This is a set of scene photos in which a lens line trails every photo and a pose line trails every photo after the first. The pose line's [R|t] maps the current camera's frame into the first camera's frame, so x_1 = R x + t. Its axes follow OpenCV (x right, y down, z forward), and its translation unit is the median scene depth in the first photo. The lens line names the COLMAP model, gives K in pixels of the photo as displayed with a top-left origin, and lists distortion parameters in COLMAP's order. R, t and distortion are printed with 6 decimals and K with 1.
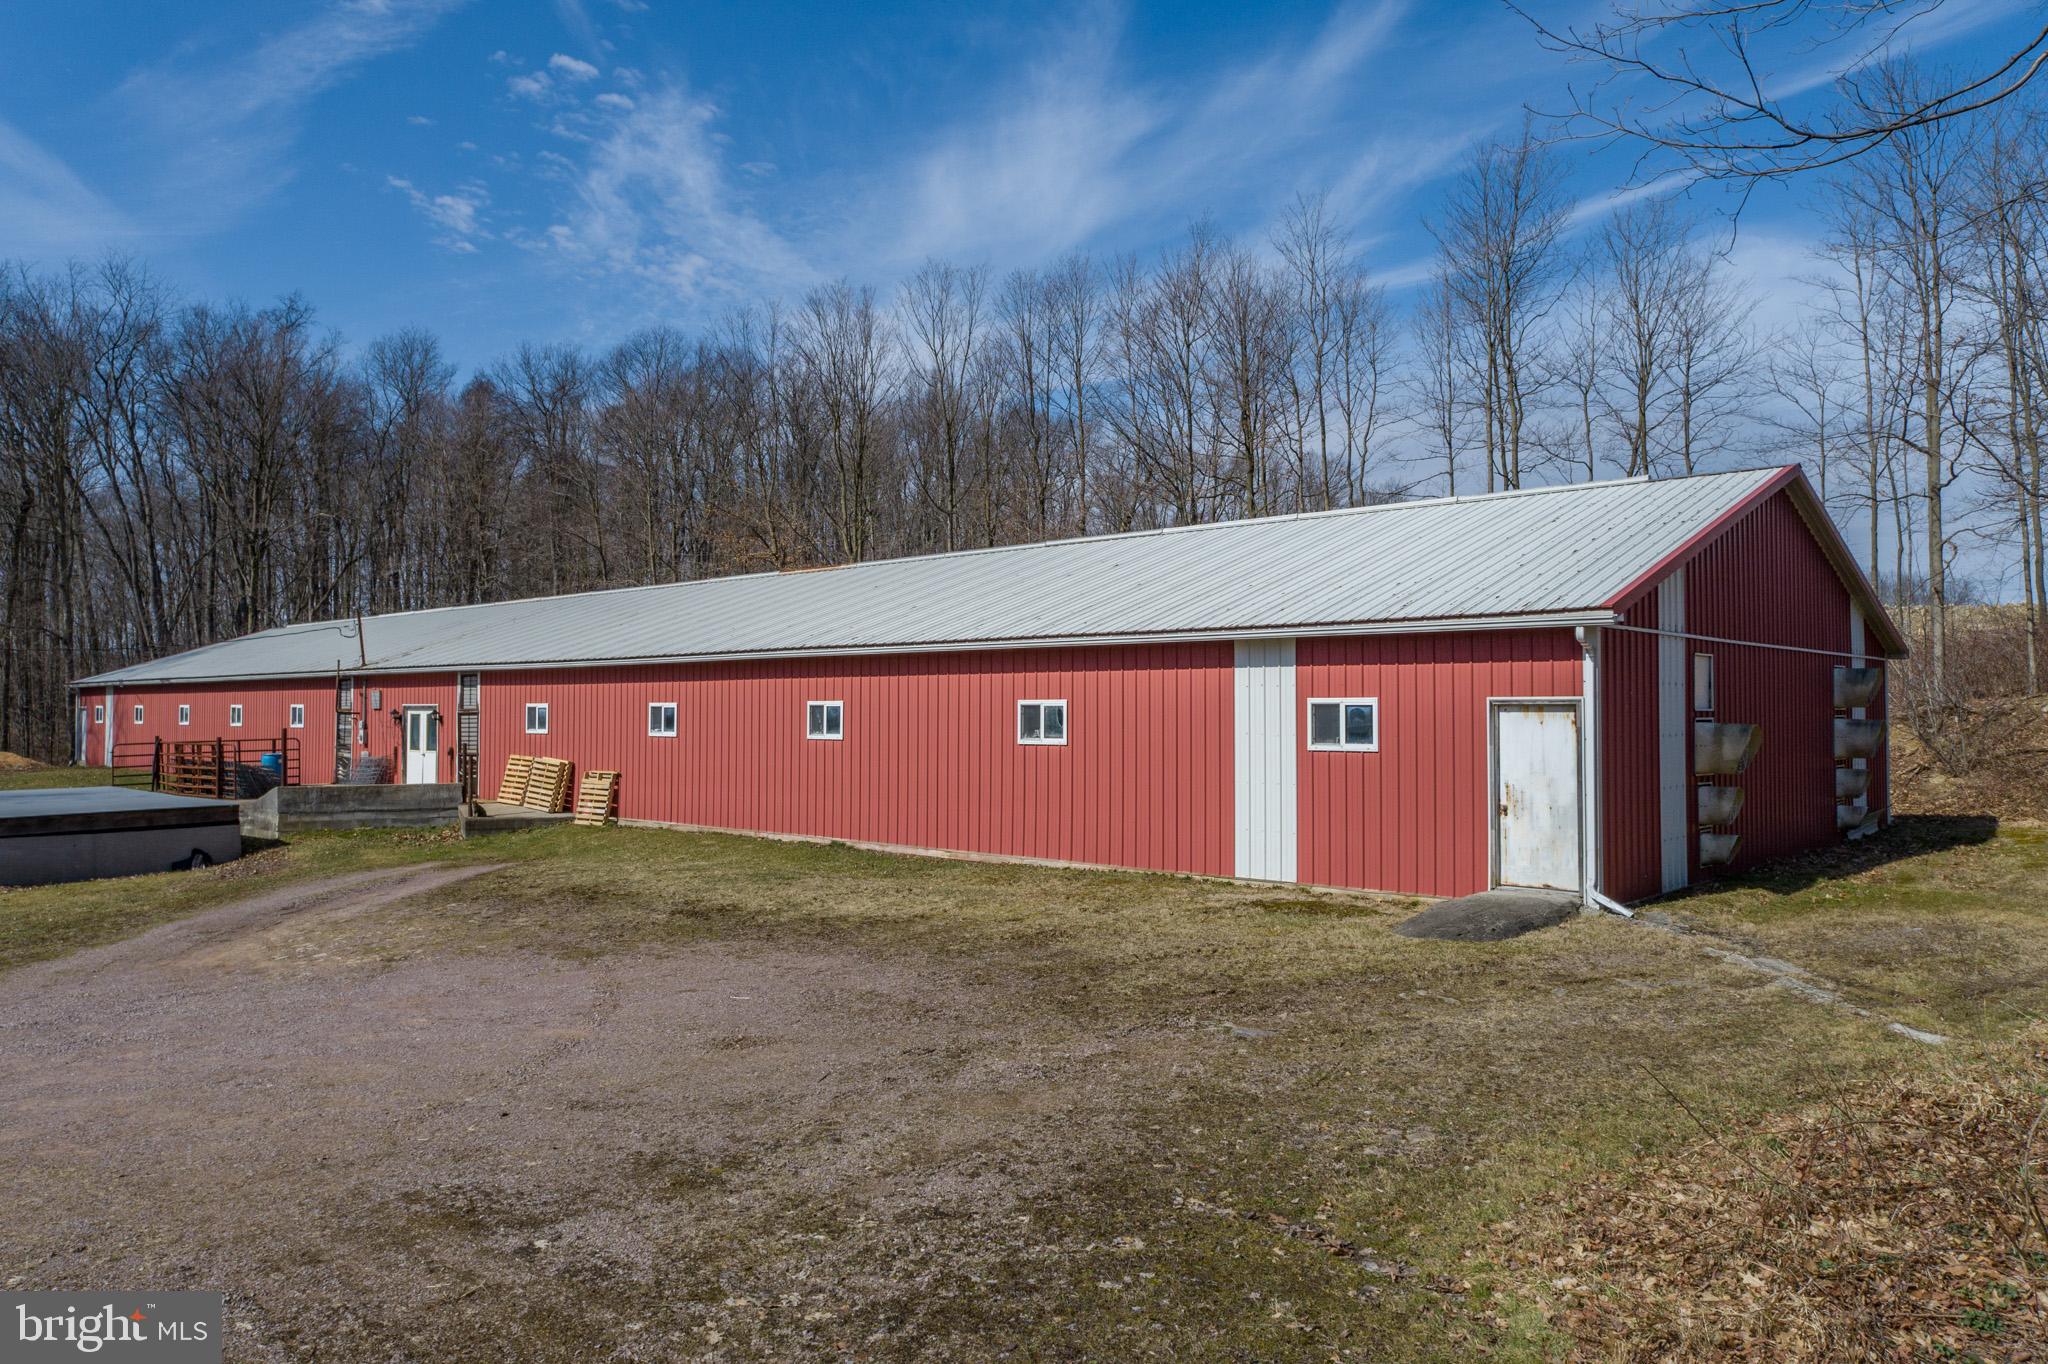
lens RADIAL K [[1387.9, 0, 1032.9], [0, 1387.9, 675.9], [0, 0, 1]] dist [-0.004517, 0.013306]
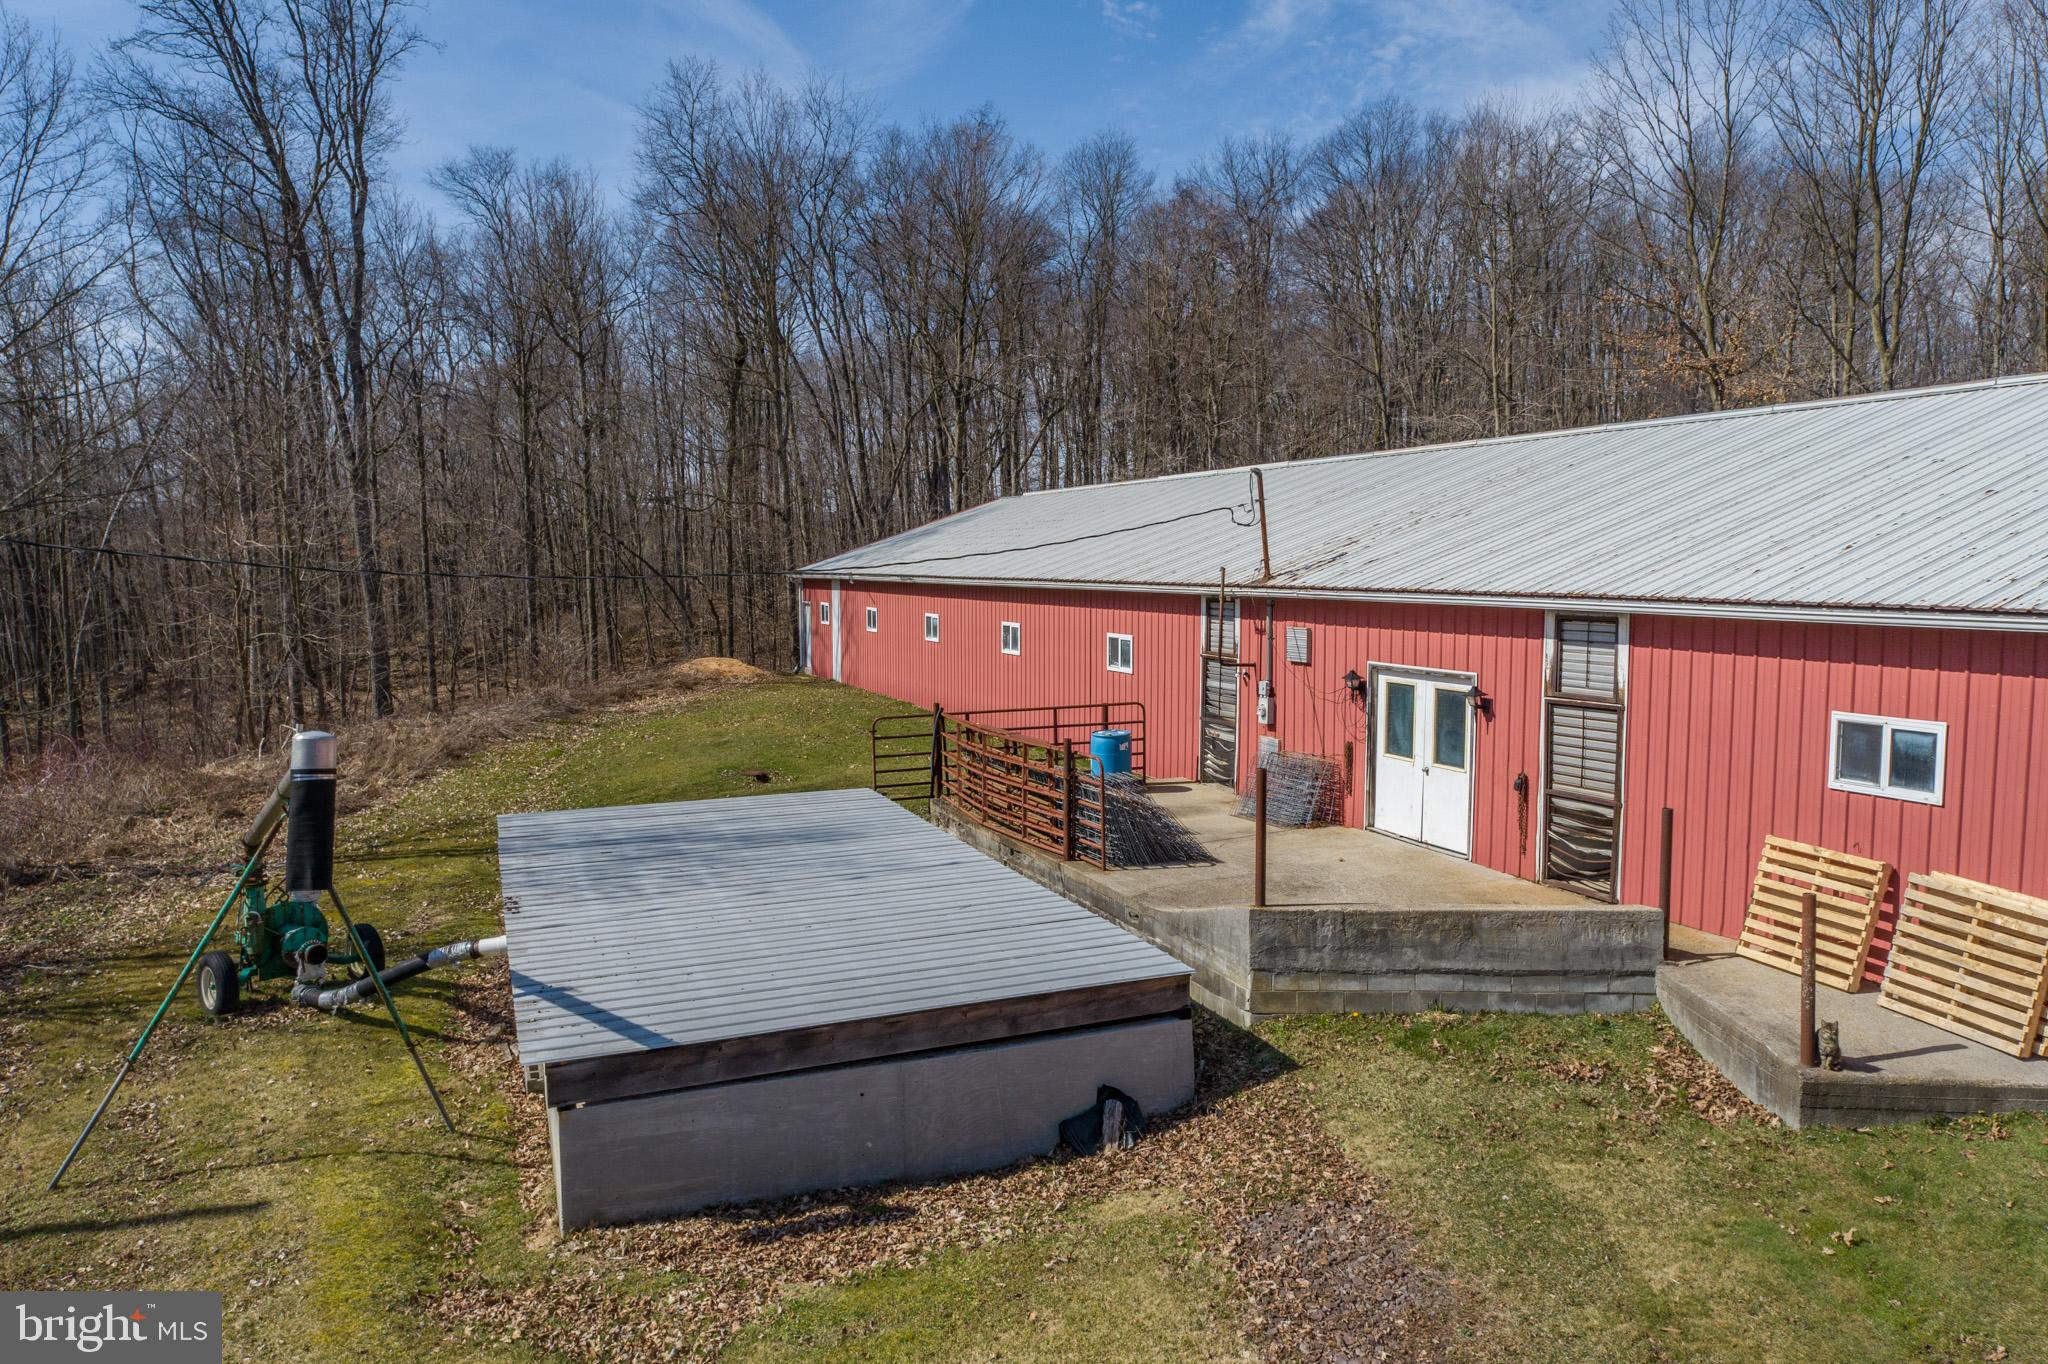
lens RADIAL K [[1387.9, 0, 1029.1], [0, 1387.9, 673.8], [0, 0, 1]] dist [-0.004517, 0.013306]
pose [[0.909634, 0.030324, -0.414302, -0.435452], [0.014635, 0.994374, 0.104912, -0.035629], [0.415153, -0.101494, 0.904072, 0.603479]]
